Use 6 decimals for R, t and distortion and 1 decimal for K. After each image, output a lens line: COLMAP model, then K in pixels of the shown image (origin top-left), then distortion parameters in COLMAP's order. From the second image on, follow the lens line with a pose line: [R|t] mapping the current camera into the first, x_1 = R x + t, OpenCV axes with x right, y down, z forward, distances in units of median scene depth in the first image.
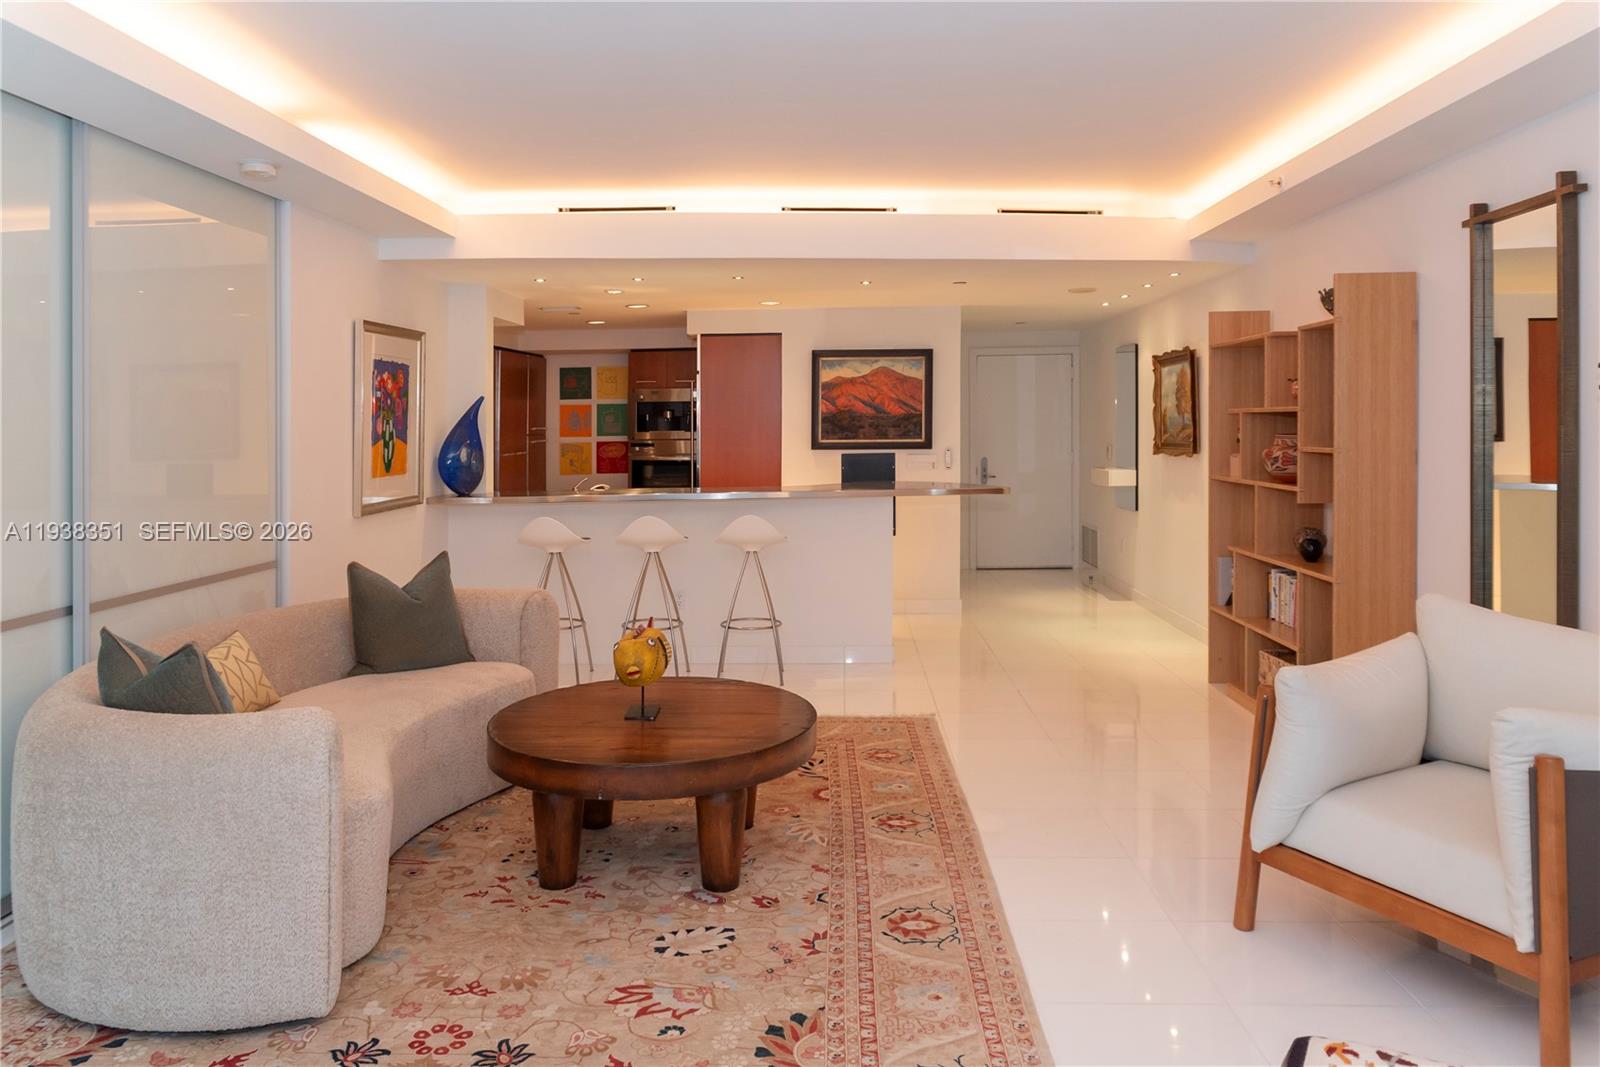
lens RADIAL K [[1143.7, 0, 800.7], [0, 1143.7, 453.6], [0, 0, 1]] dist [-0.006596, -0.002567]
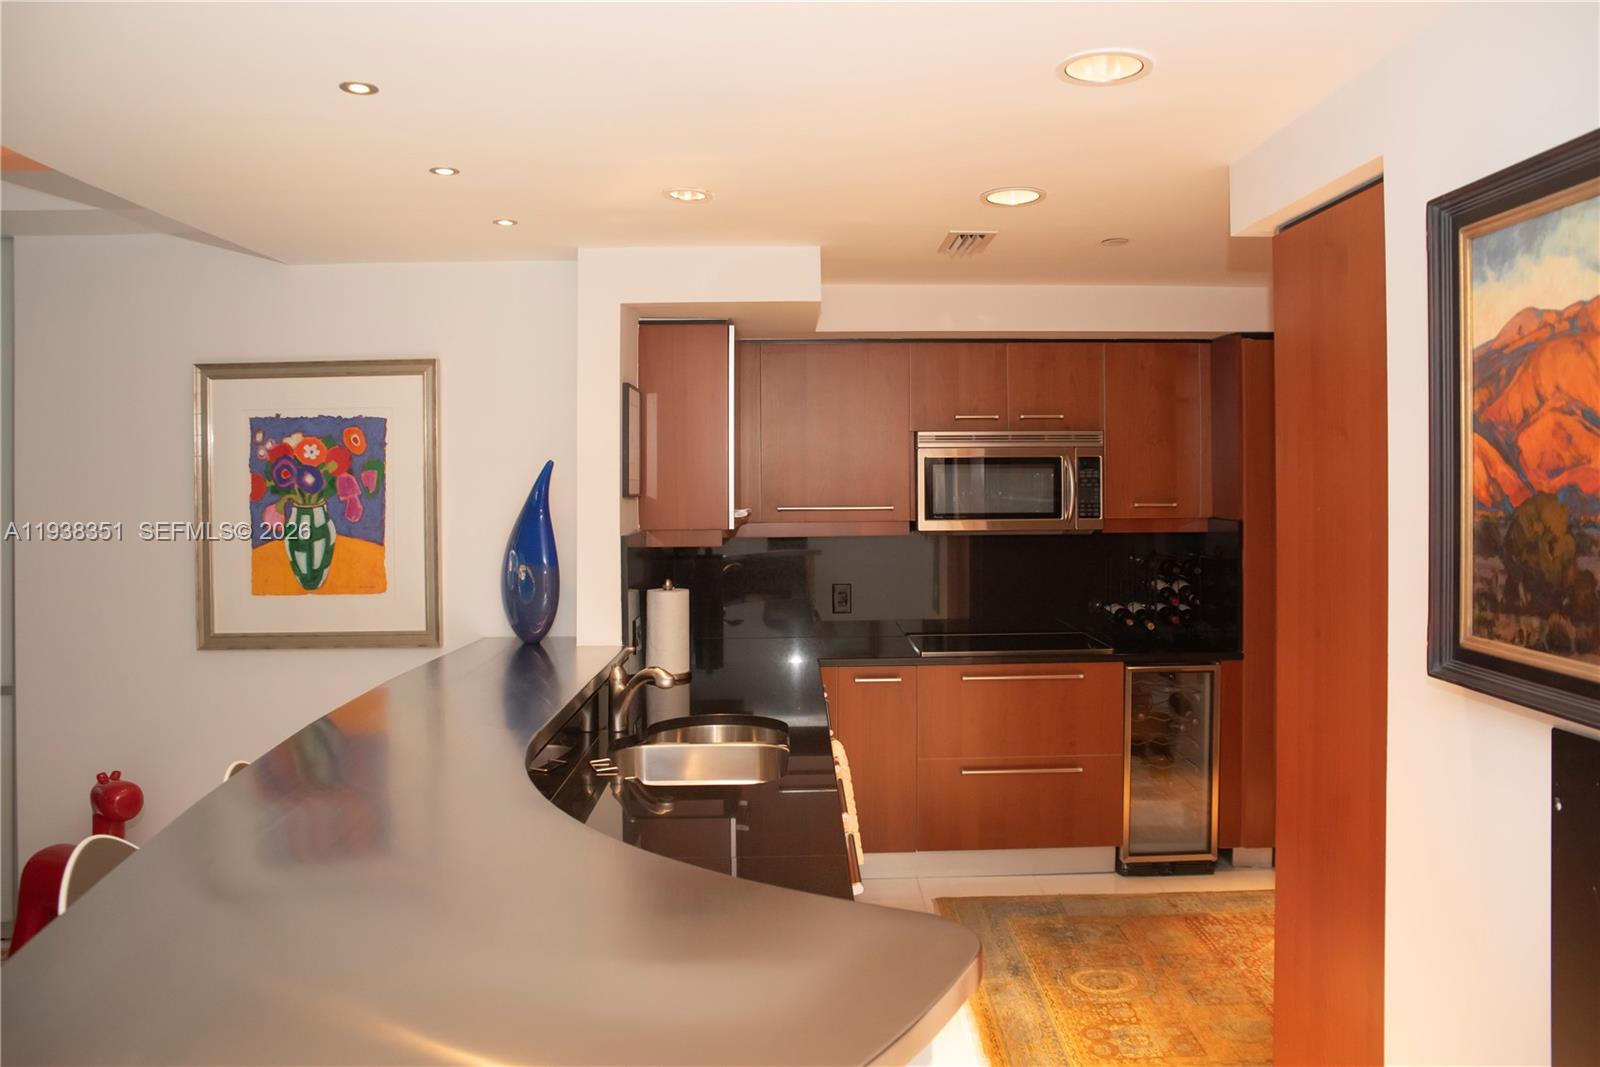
lens RADIAL K [[1143.7, 0, 800.7], [0, 1143.7, 453.6], [0, 0, 1]] dist [-0.006596, -0.002567]
pose [[0.055250, -0.008606, -0.998435, 0.209541], [-0.013909, 0.999859, -0.009388, -0.040472], [0.998376, 0.014406, 0.055123, 0.870548]]
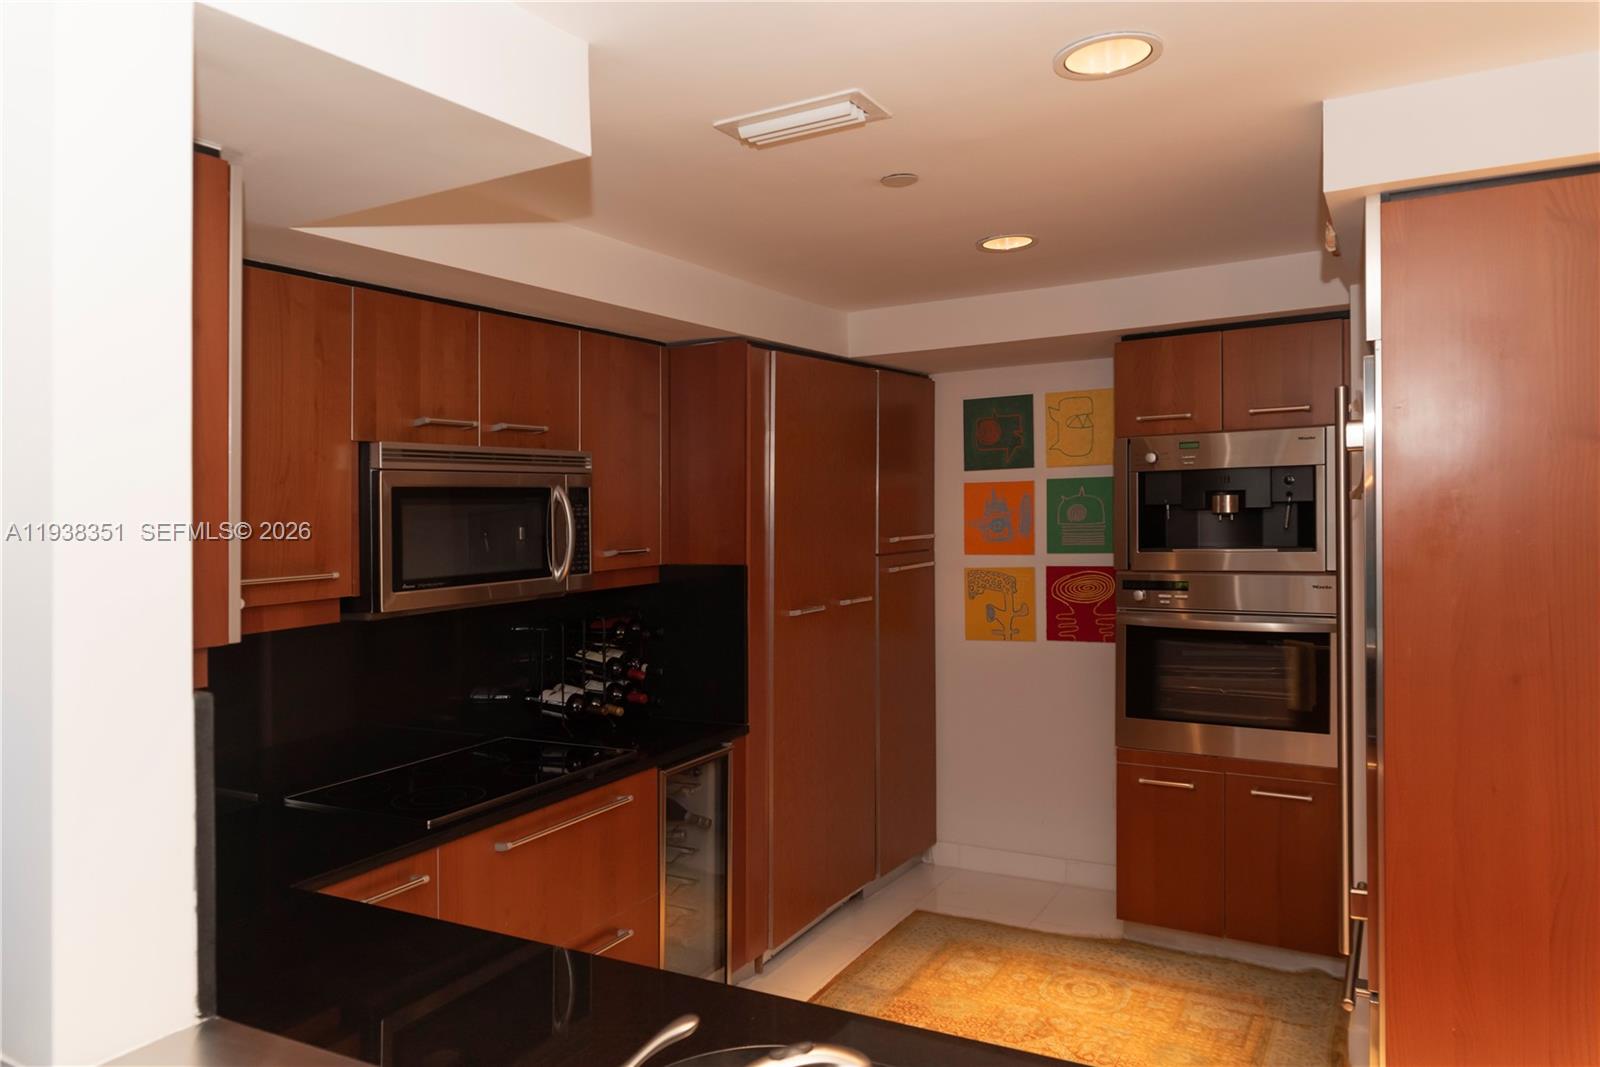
lens RADIAL K [[1094.8, 0, 796.3], [0, 1094.8, 502.1], [0, 0, 1]] dist [-0.001435, -0.000937]
pose [[0.891329, -0.010850, -0.453228, -0.094652], [0.002140, 0.999803, -0.019727, -0.033559], [0.453353, 0.016613, 0.891176, 0.740836]]
